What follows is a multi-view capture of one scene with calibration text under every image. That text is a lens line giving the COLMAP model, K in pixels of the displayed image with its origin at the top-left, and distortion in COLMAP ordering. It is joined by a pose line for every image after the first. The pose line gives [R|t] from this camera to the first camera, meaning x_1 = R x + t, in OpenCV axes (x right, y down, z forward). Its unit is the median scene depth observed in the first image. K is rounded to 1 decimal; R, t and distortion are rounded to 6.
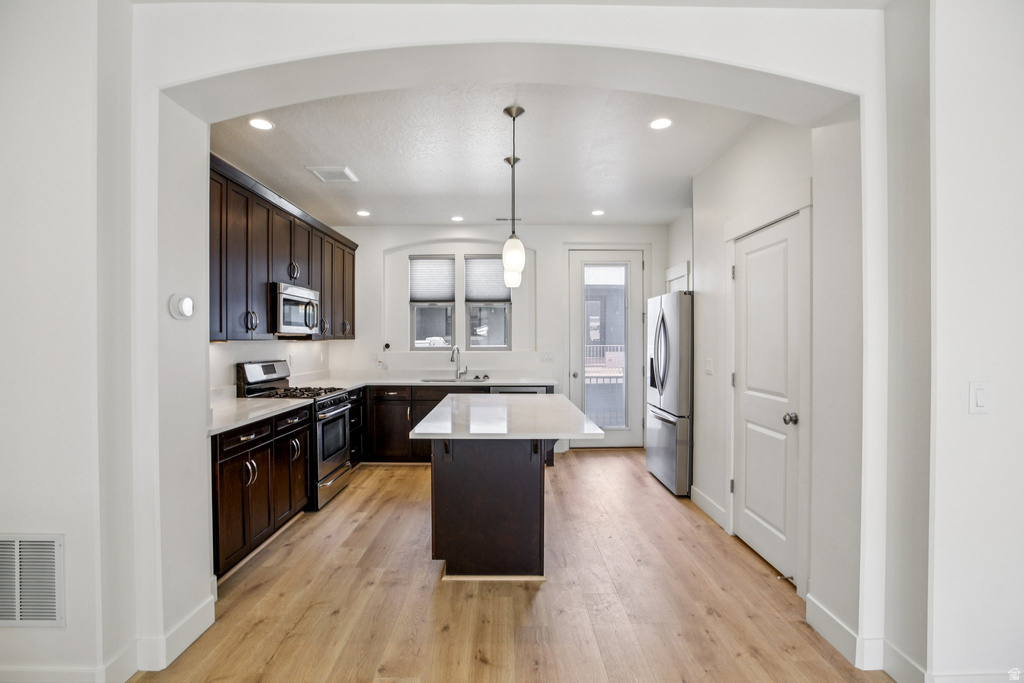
lens RADIAL K [[485.5, 0, 507.3], [0, 485.5, 339.0], [0, 0, 1]] dist [-0.012909, 0.000451]
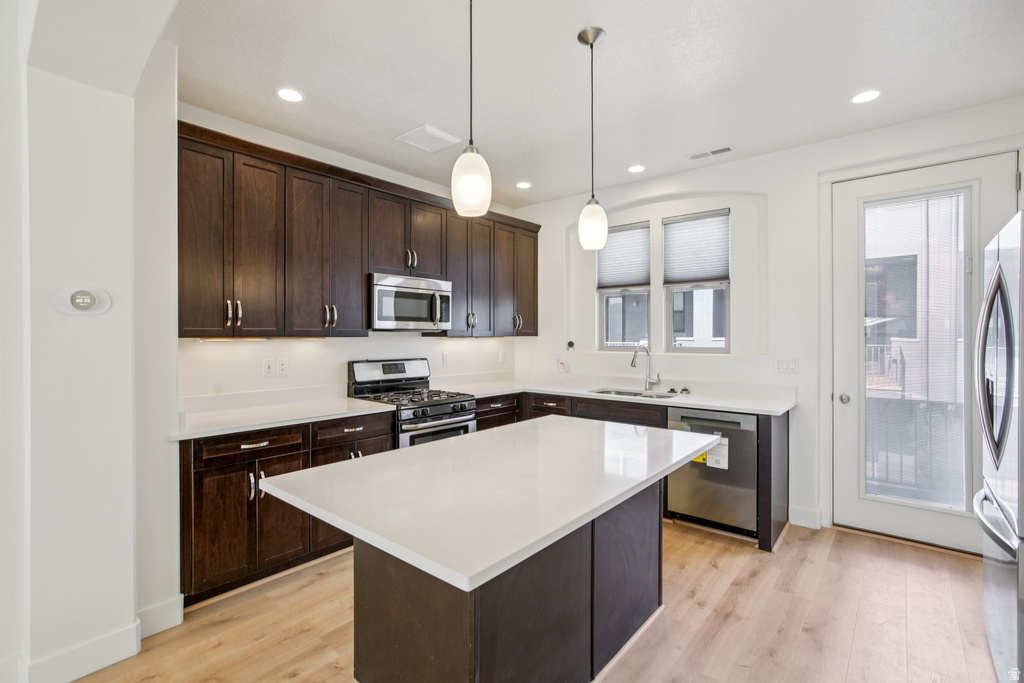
lens RADIAL K [[485.5, 0, 507.3], [0, 485.5, 339.0], [0, 0, 1]] dist [-0.012909, 0.000451]
pose [[0.767293, 0.003671, -0.641286, 0.222486], [0.000056, 0.999983, 0.005791, 0.000504], [0.641296, -0.004479, 0.767280, 0.344797]]
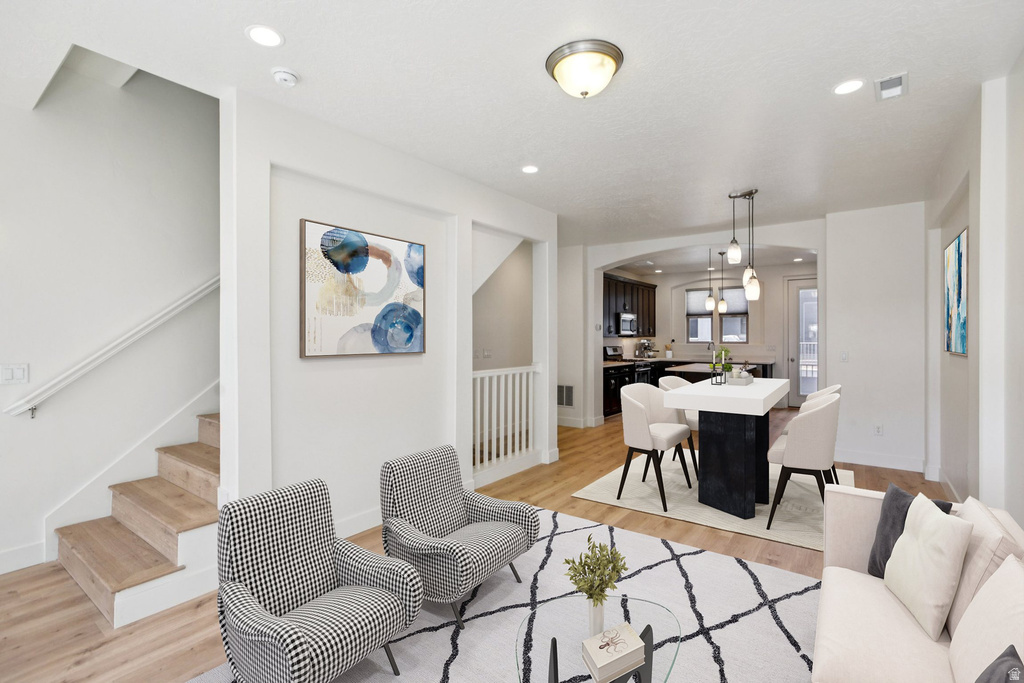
lens RADIAL K [[485.5, 0, 507.3], [0, 485.5, 339.0], [0, 0, 1]] dist [-0.012909, 0.000451]
pose [[0.807430, 0.003129, -0.589956, 0.358438], [0.000197, 0.999984, 0.005572, -0.001914], [0.589964, -0.004615, 0.807416, -0.920517]]
